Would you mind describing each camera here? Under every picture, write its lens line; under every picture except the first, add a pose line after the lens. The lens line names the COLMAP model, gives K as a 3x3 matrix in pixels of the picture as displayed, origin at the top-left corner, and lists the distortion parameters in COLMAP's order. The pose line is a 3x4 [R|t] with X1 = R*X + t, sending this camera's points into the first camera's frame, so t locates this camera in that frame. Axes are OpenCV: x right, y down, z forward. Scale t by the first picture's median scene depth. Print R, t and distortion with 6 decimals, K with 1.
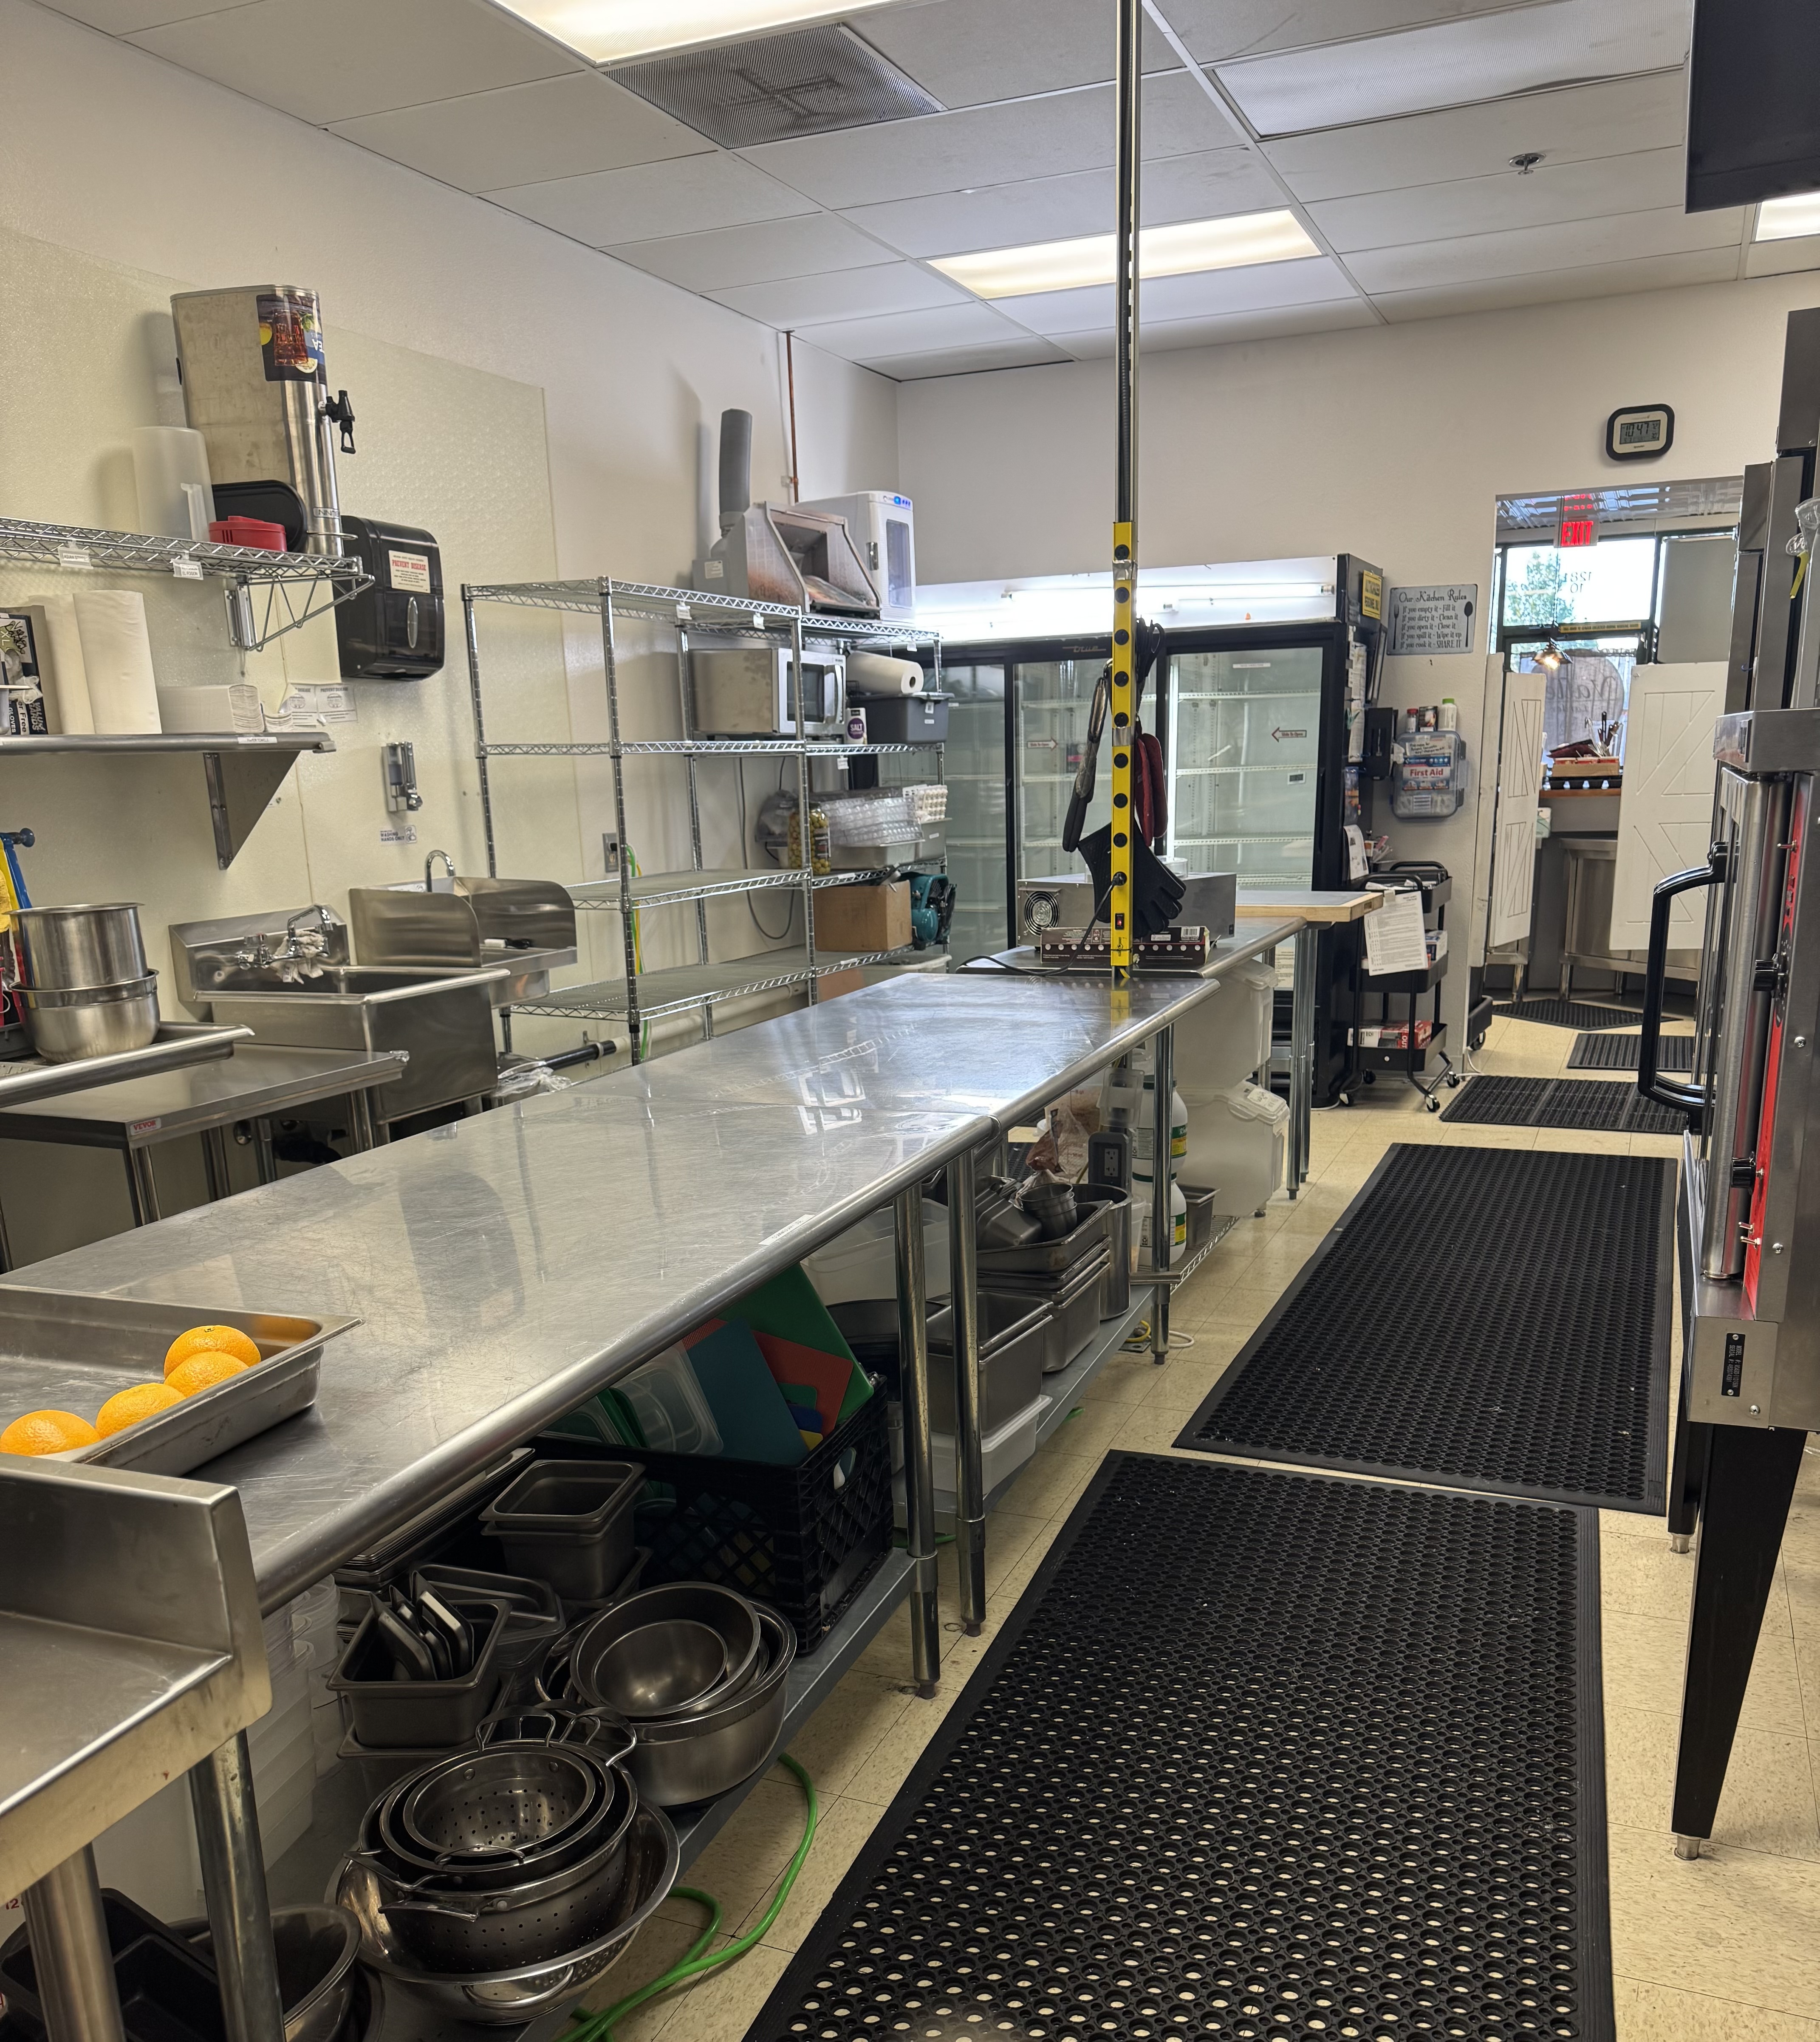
lens RADIAL K [[1882.6, 0, 911.4], [0, 1882.6, 1017.2], [0, 0, 1]] dist [-0.000002, 0.000000]
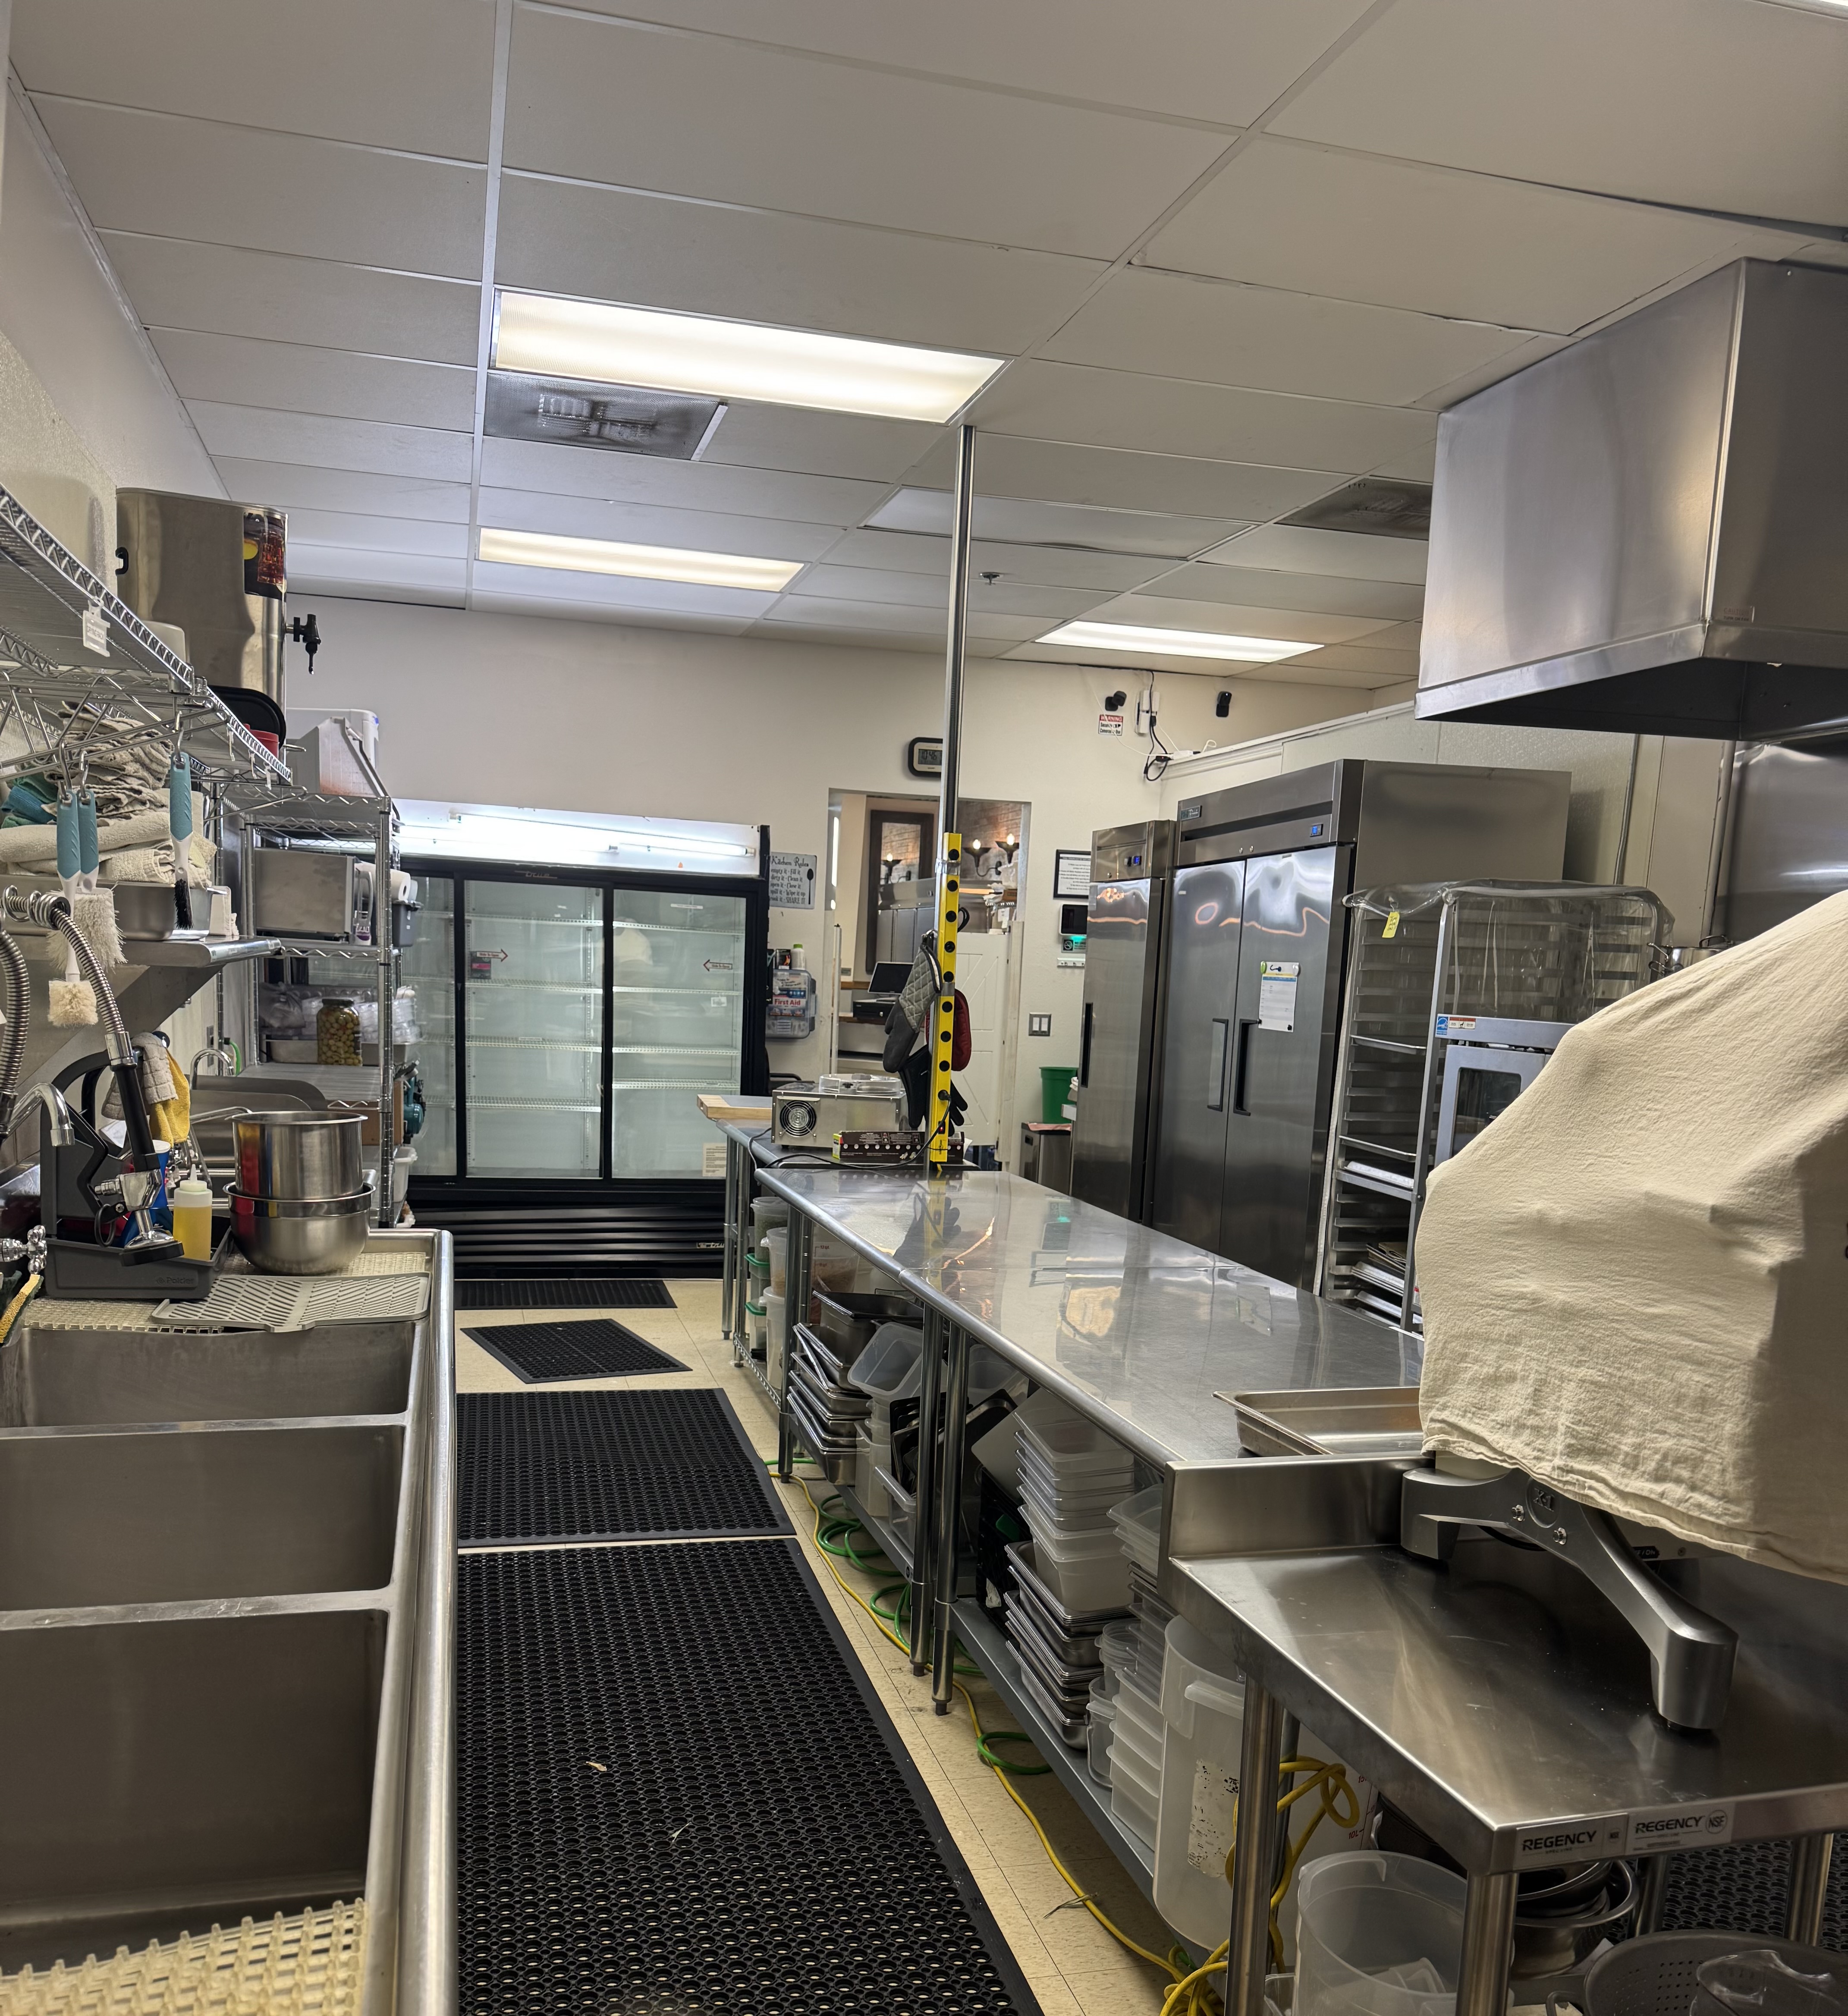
lens RADIAL K [[1783.9, 0, 924.8], [0, 1783.9, 1011.7], [0, 0, 1]] dist [0.017561, -0.003211]
pose [[0.797904, 0.056484, 0.600132, -0.377596], [0.002200, 0.995320, -0.096604, -0.011114], [-0.602781, 0.078401, 0.794046, 0.016795]]
